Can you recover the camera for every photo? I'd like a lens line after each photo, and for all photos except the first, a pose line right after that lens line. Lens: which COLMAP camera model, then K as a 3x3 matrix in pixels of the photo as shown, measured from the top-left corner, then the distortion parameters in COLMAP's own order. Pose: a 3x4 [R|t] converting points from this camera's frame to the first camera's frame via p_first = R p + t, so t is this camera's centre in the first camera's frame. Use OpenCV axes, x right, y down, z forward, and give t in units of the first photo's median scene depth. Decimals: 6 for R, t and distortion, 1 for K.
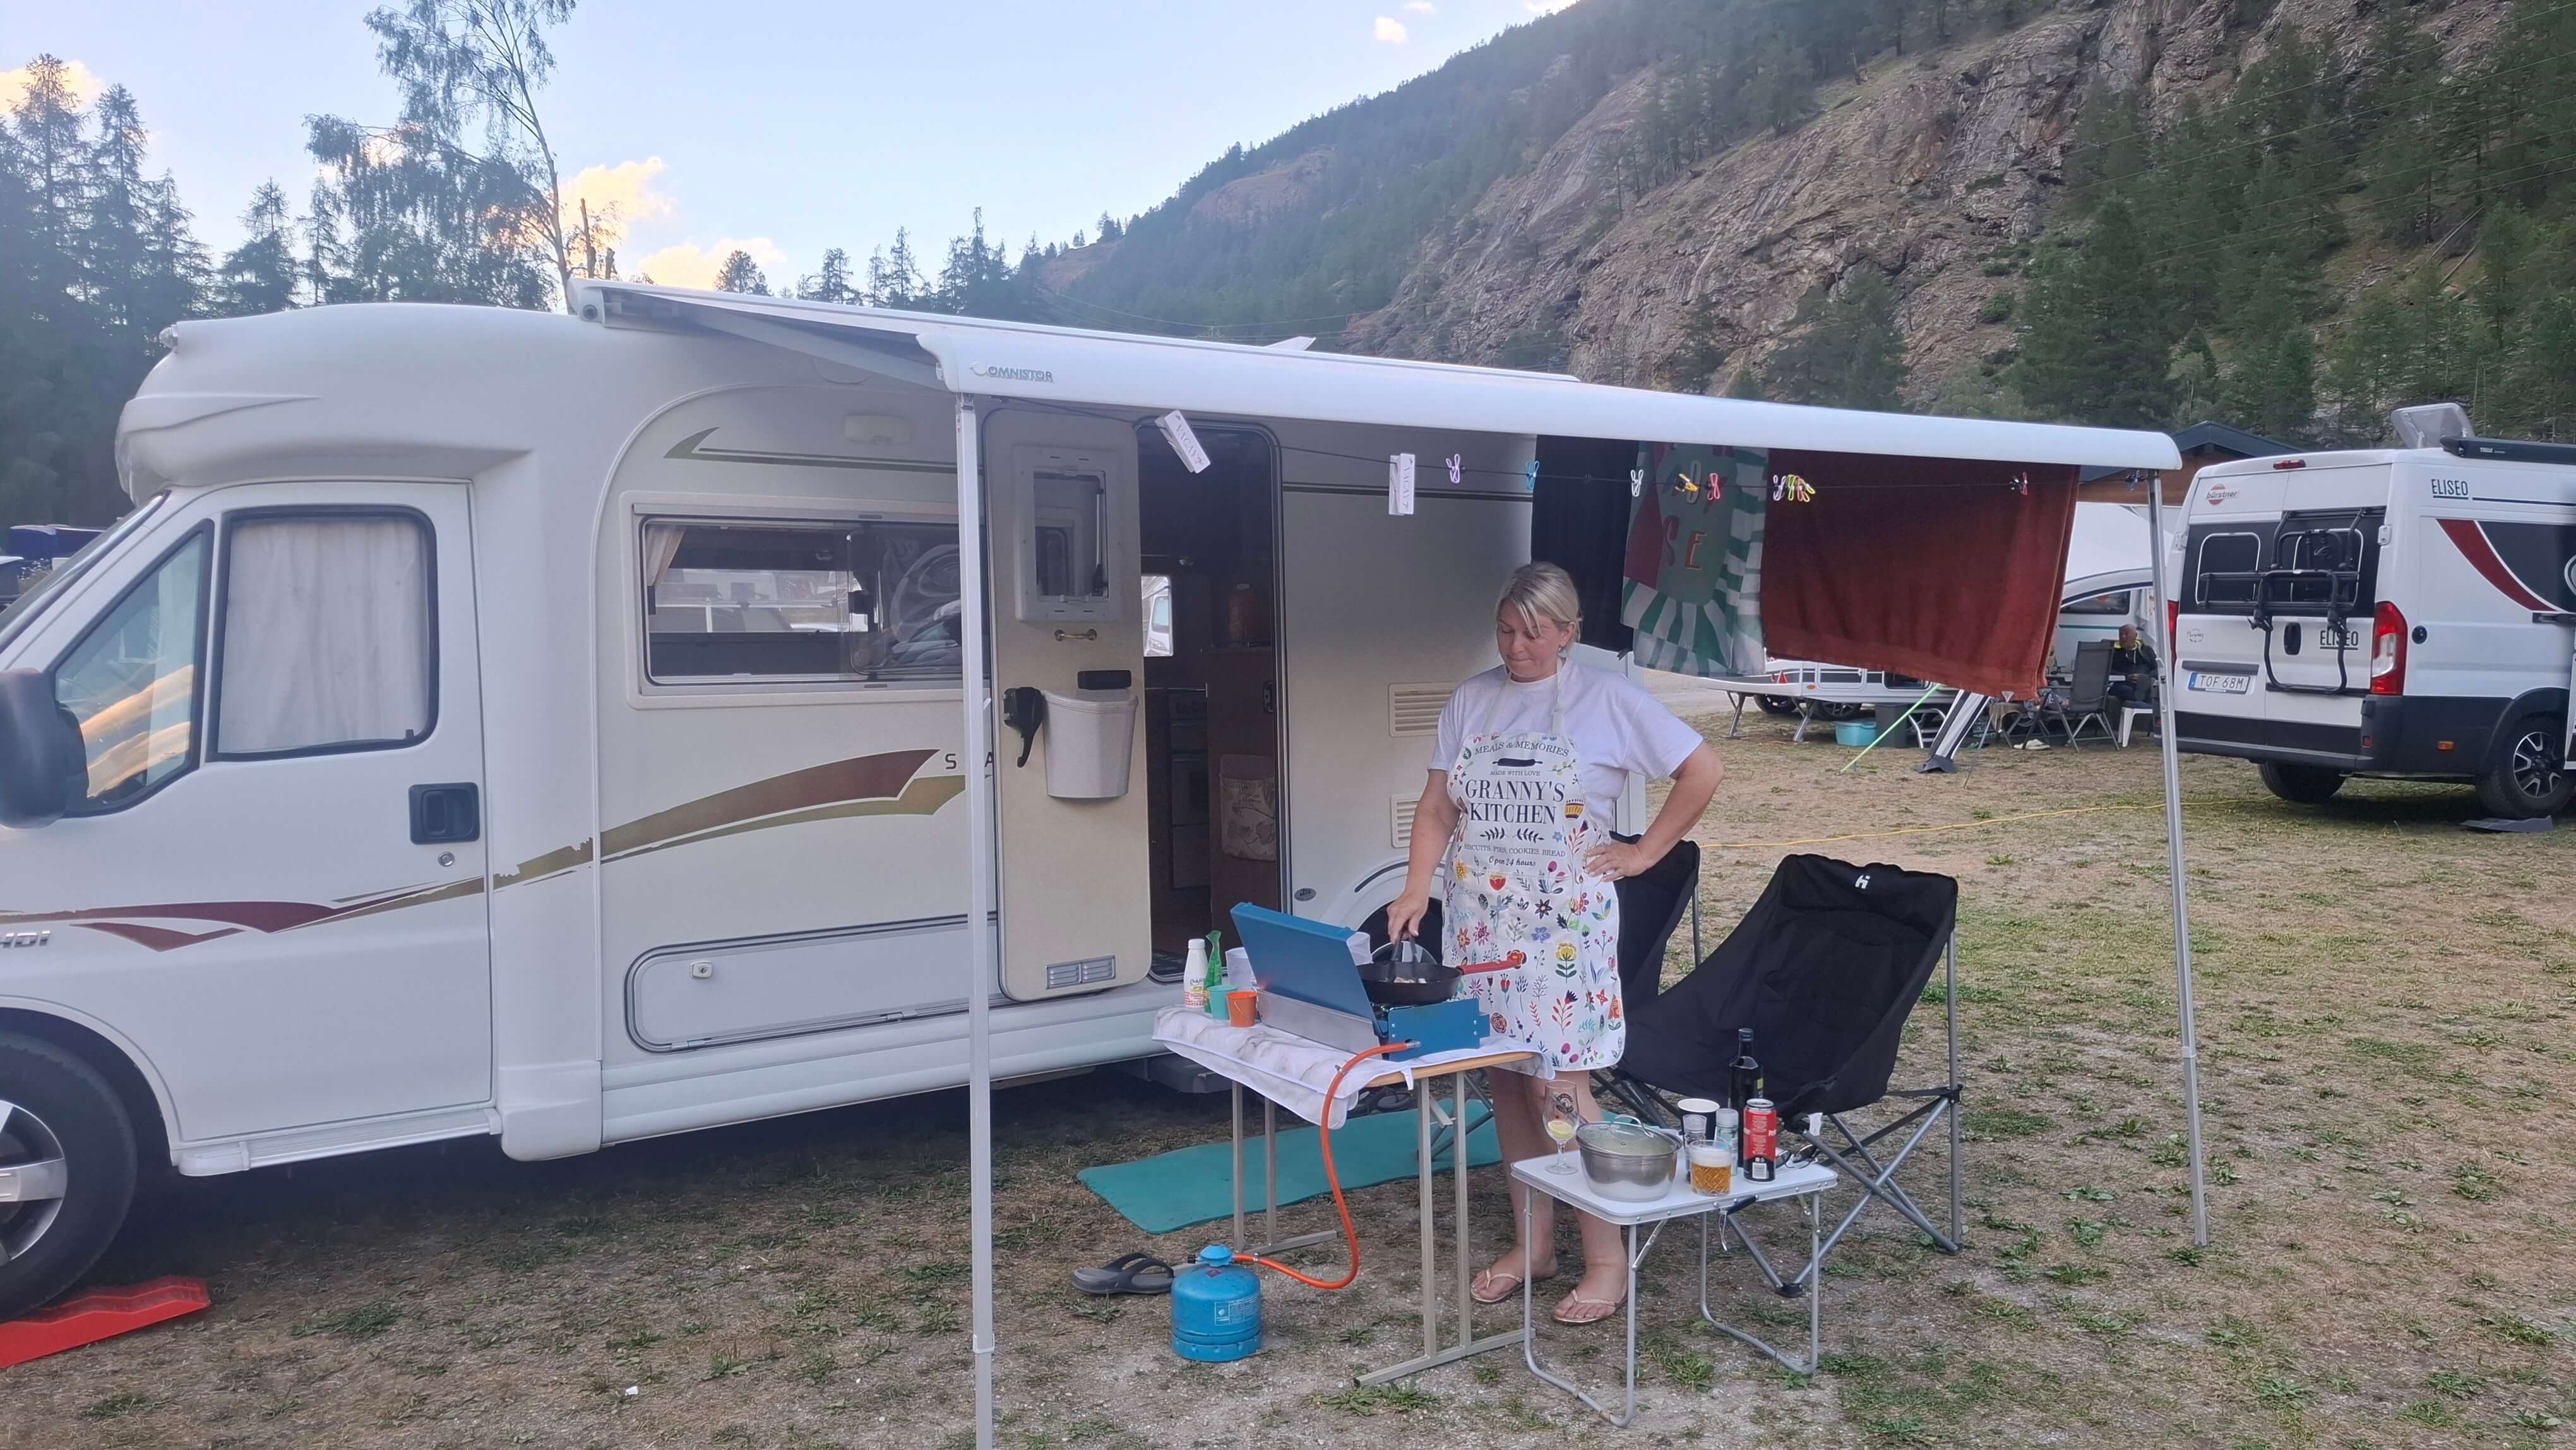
lens RADIAL K [[1790.5, 0, 1317.9], [0, 1790.5, 725.8], [0, 0, 1]] dist [0.107474, -0.119112]
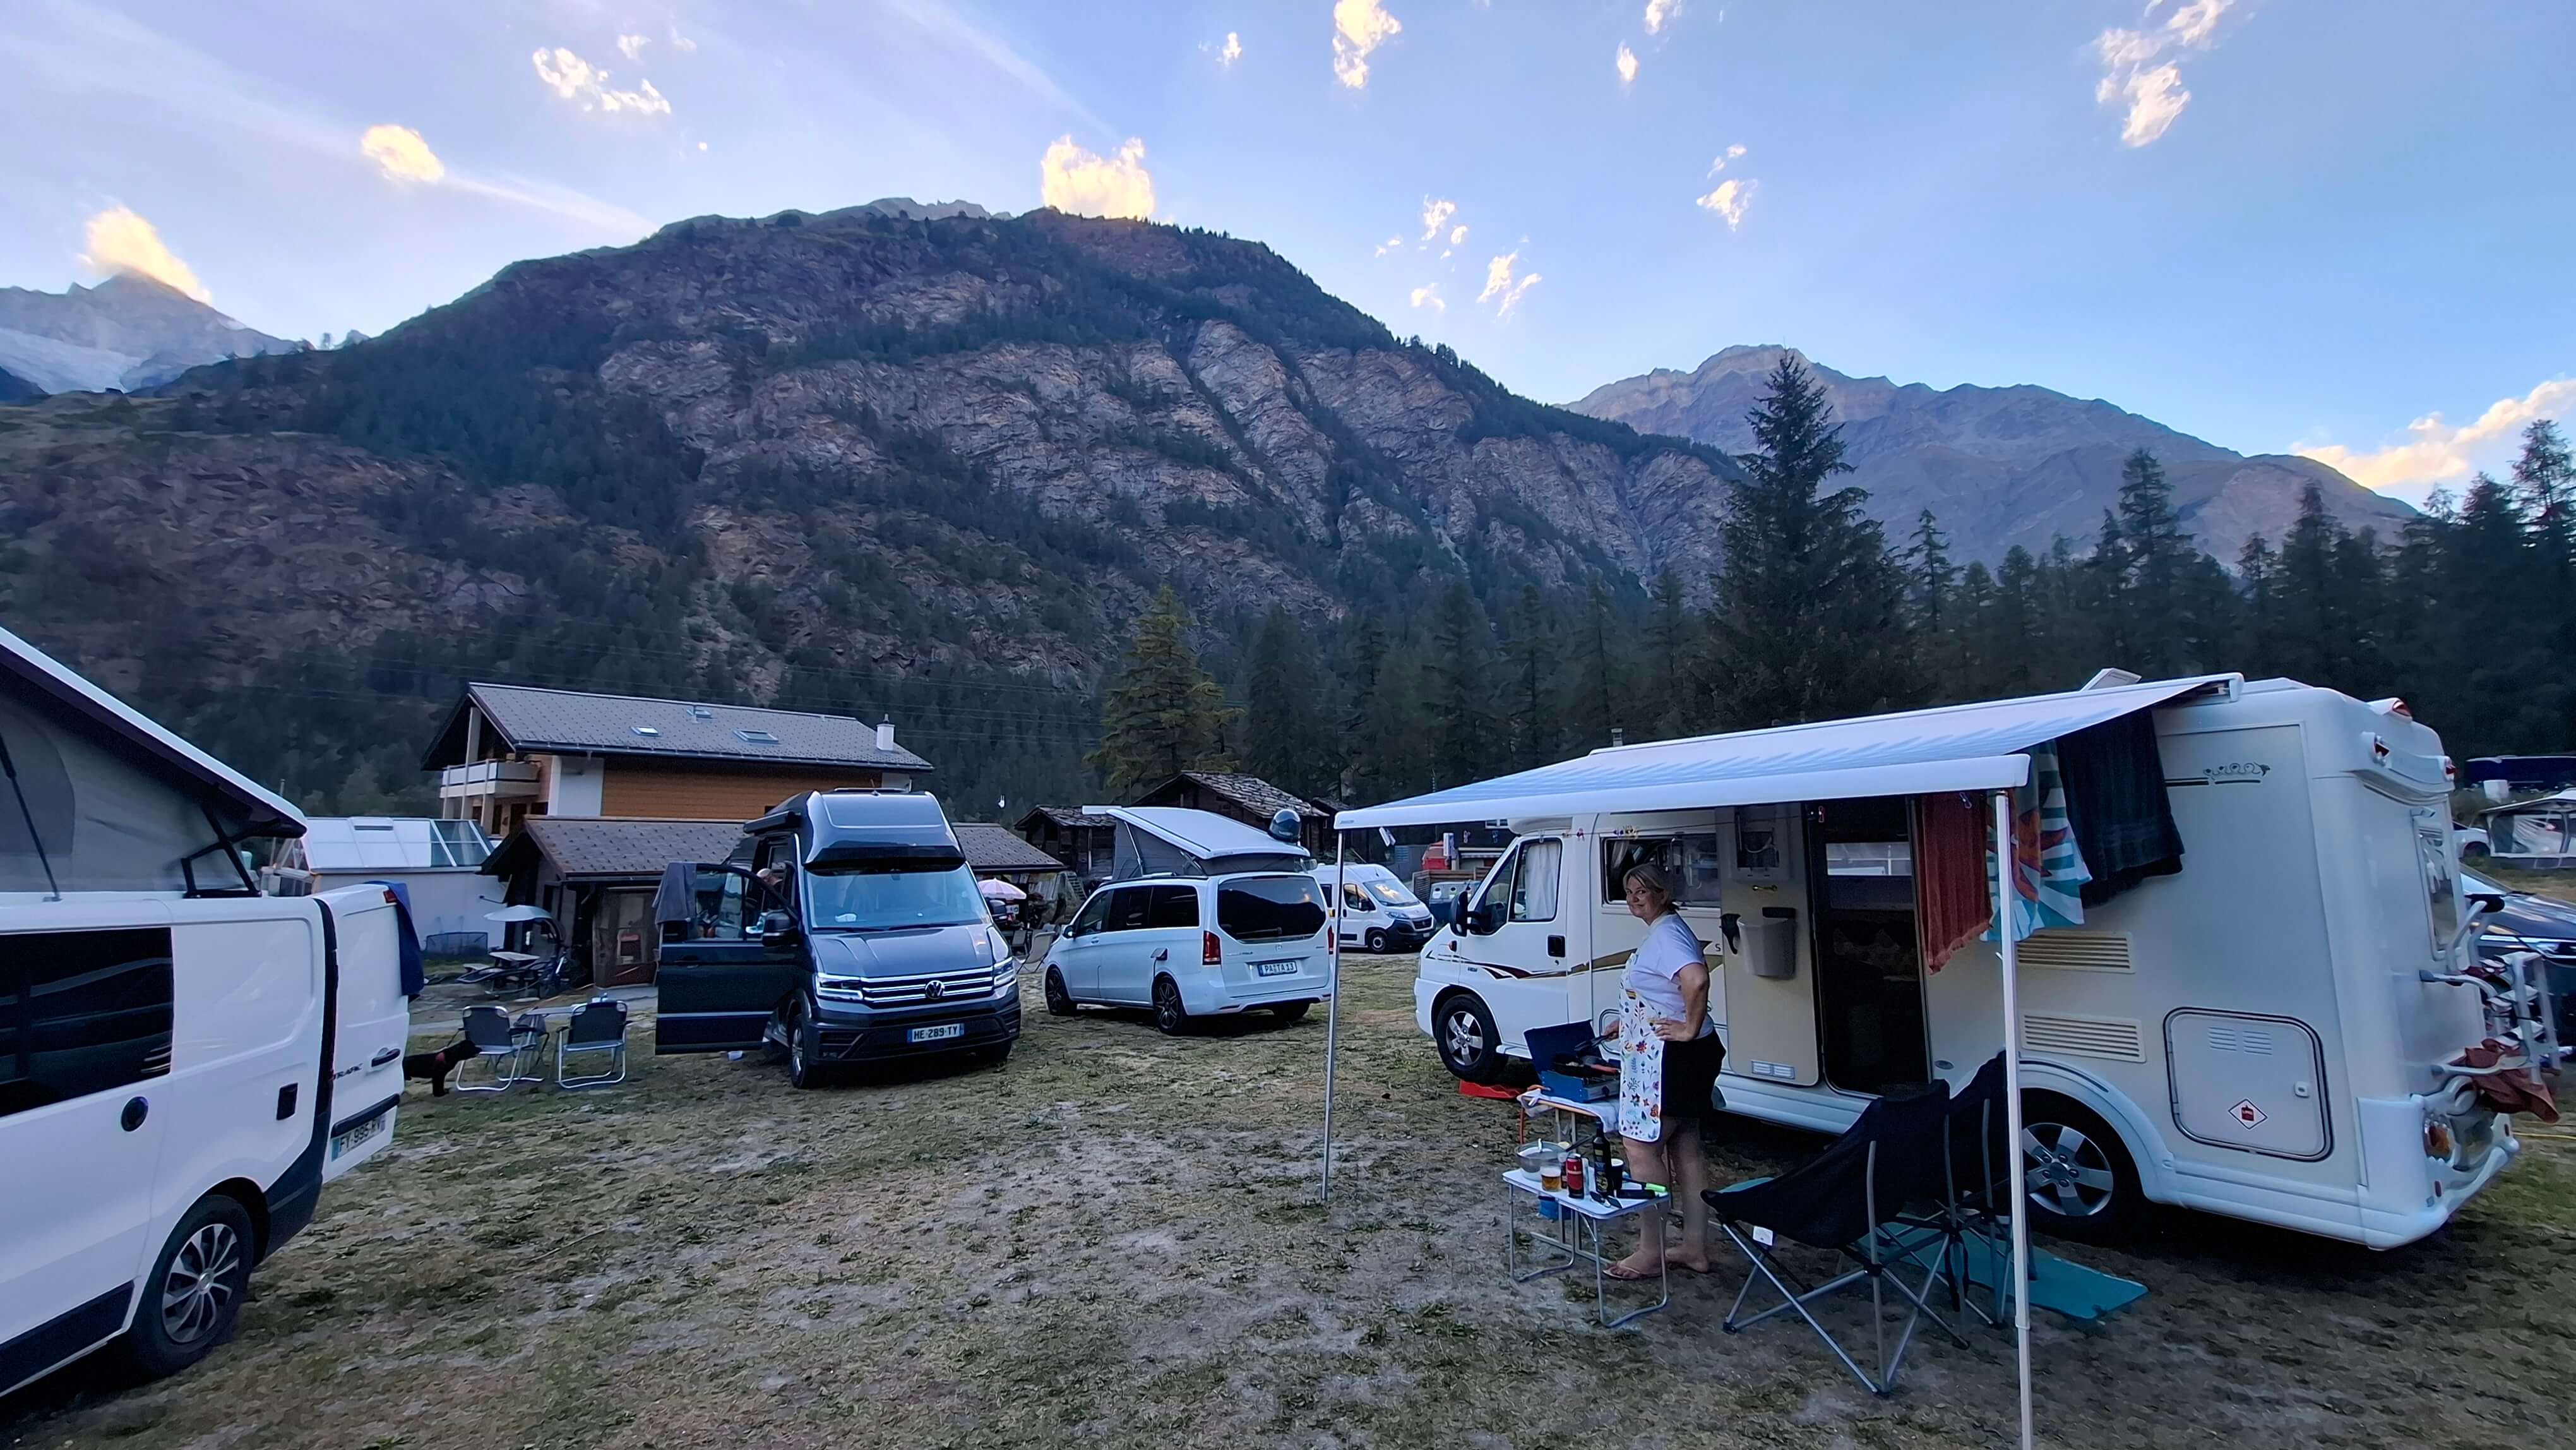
lens RADIAL K [[1043.1, 0, 1288.0], [0, 1043.1, 725.0], [0, 0, 1]] dist [0.001238, -0.000647]
pose [[-0.005556, -0.117391, -0.993070, 1.193803], [-0.030472, 0.992644, -0.117170, -0.092234], [0.999520, 0.029610, -0.009092, 0.586805]]
